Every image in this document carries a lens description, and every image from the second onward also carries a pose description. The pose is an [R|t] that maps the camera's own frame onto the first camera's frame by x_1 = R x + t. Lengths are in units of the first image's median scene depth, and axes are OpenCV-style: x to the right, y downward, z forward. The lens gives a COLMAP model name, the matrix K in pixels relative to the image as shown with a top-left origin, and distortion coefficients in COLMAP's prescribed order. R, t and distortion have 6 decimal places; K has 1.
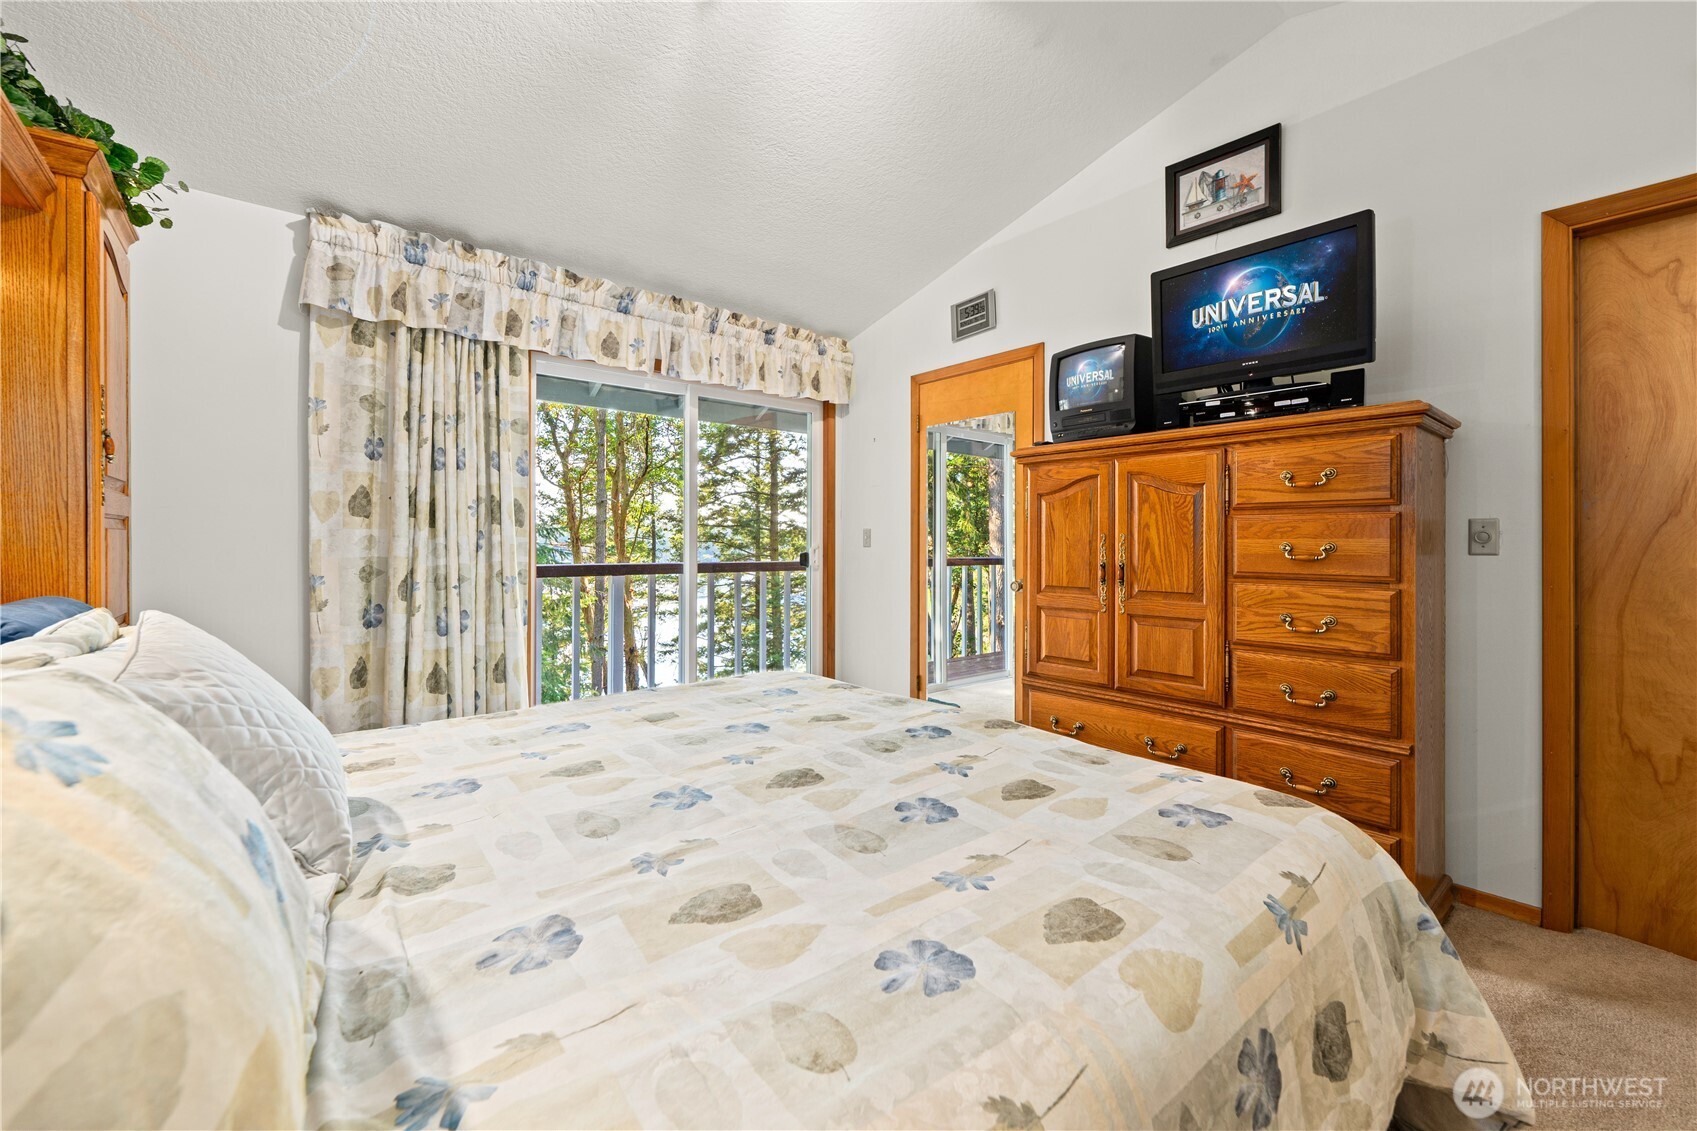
lens RADIAL K [[694.1, 0, 847.7], [0, 694.1, 547.3], [0, 0, 1]] dist [0.007985, -0.002065]
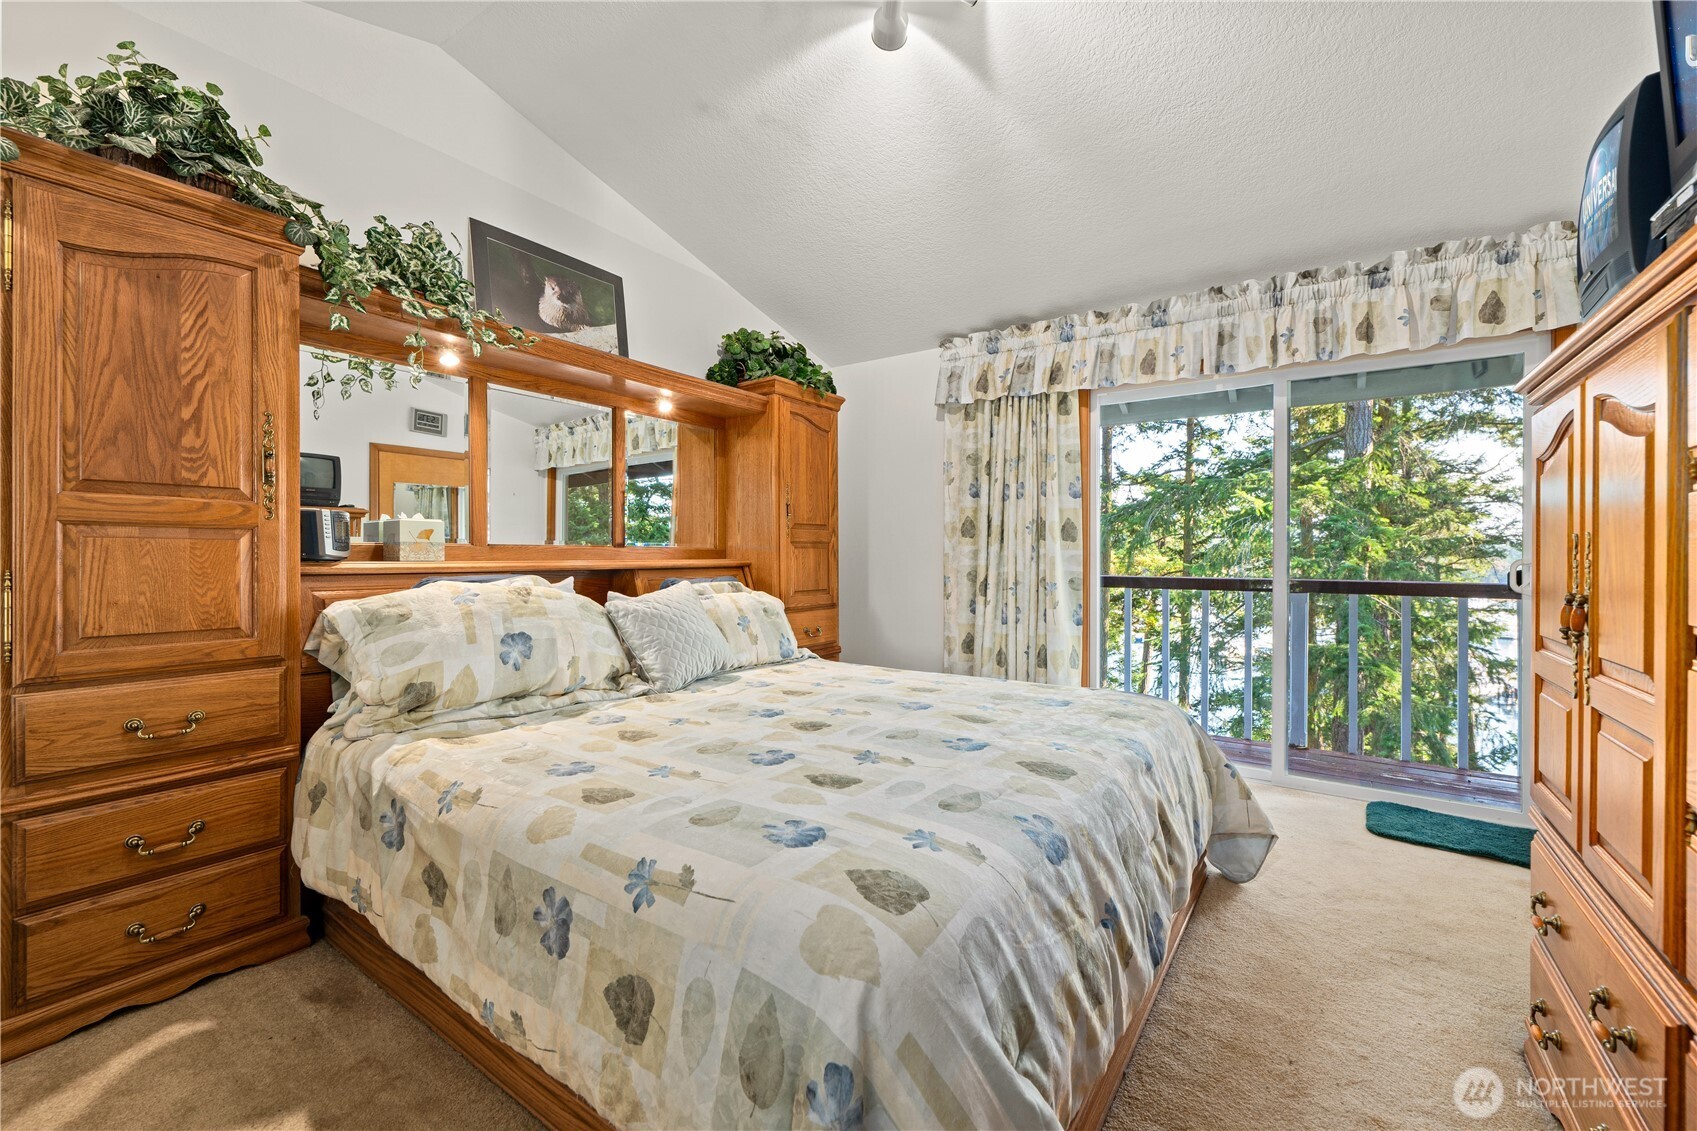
lens RADIAL K [[694.1, 0, 844.7], [0, 694.1, 561.4], [0, 0, 1]] dist [0.007985, -0.002065]
pose [[0.257377, 0.006150, -0.966292, 0.652788], [-0.008463, 0.999956, 0.004110, 0.002636], [0.966274, 0.007120, 0.257417, 0.370590]]
